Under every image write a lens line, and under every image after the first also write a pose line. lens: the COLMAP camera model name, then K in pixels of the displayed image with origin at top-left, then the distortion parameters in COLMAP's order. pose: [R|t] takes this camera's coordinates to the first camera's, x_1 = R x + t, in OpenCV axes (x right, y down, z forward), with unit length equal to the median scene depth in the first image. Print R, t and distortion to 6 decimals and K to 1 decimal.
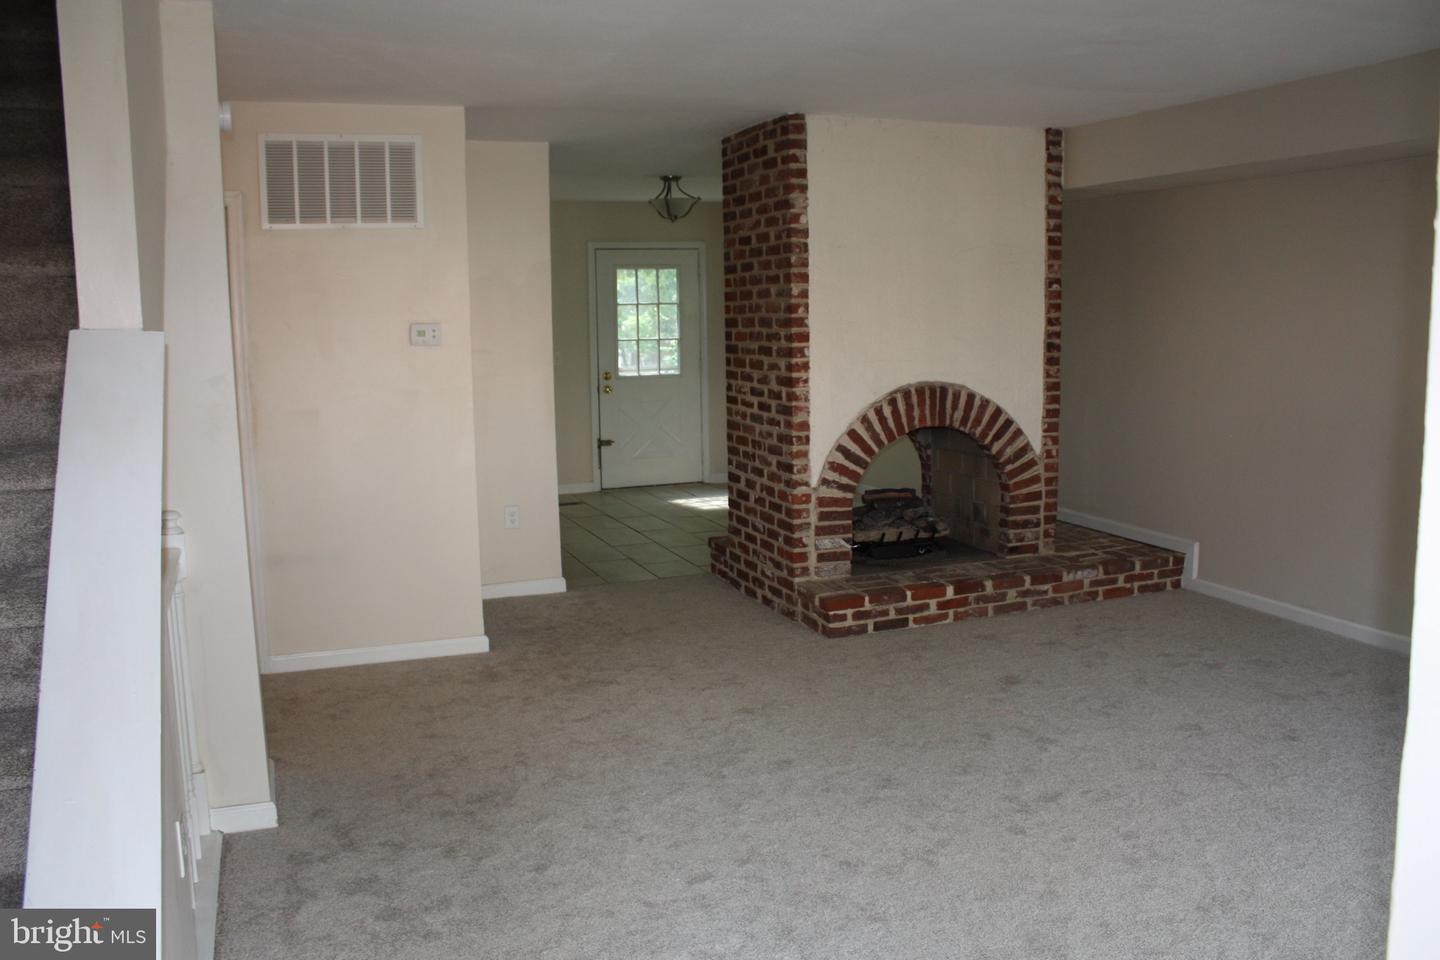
lens RADIAL K [[1197.7, 0, 729.1], [0, 1197.7, 477.4], [0, 0, 1]] dist [-0.158433, 0.129666]
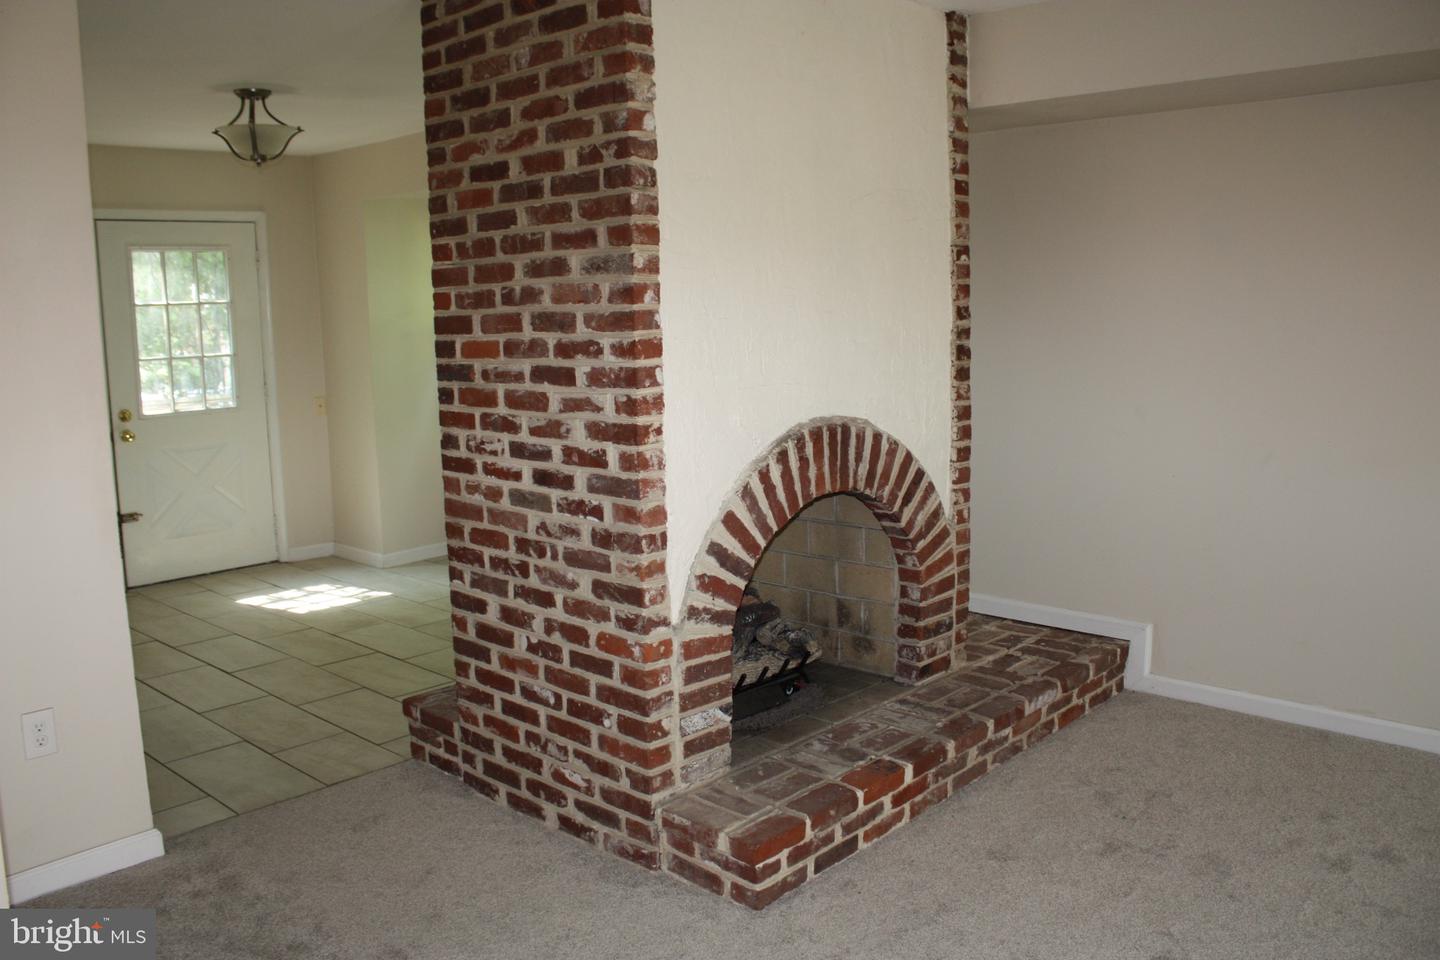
lens RADIAL K [[1197.7, 0, 716.4], [0, 1197.7, 473.4], [0, 0, 1]] dist [-0.158433, 0.129666]
pose [[0.904542, -0.067722, 0.420971, -0.127693], [0.069877, 0.997502, 0.010324, -0.061136], [-0.420619, 0.020078, 0.907015, 0.475886]]
